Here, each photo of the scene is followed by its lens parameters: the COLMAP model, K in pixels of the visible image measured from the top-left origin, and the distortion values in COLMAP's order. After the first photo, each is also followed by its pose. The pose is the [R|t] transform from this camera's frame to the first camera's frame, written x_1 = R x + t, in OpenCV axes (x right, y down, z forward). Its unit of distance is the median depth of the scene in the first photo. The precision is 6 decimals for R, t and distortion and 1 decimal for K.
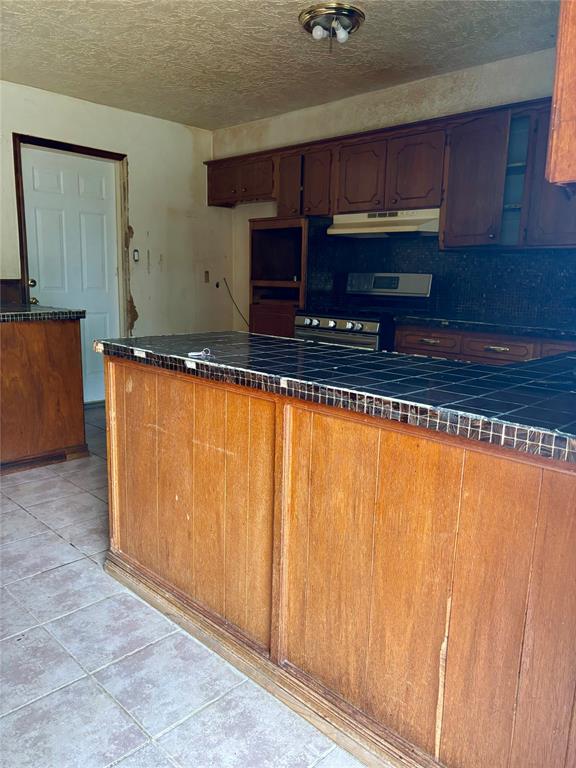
lens RADIAL K [[583.2, 0, 286.8], [0, 583.2, 382.9], [0, 0, 1]] dist [0.023658, -0.003097]
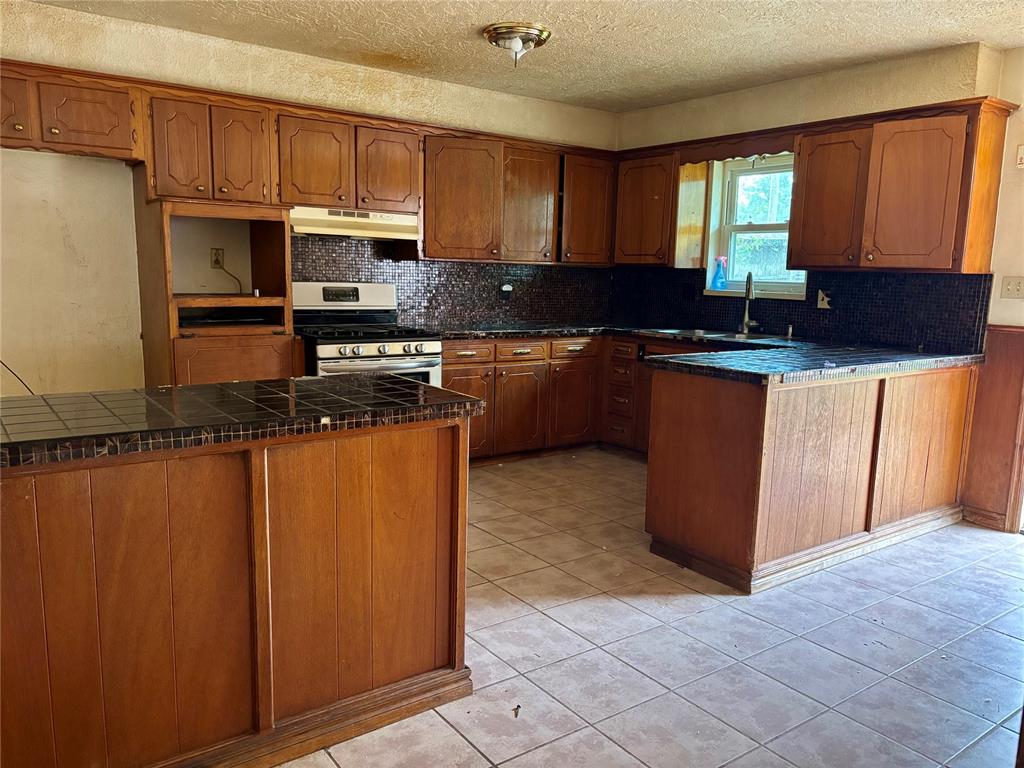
lens RADIAL K [[777.6, 0, 510.7], [0, 777.6, 388.2], [0, 0, 1]] dist [0.023658, -0.003097]
pose [[0.158158, -0.165067, 0.973519, -0.939138], [0.157789, 0.977483, 0.140104, -0.169343], [-0.974725, 0.131452, 0.180642, 0.627748]]
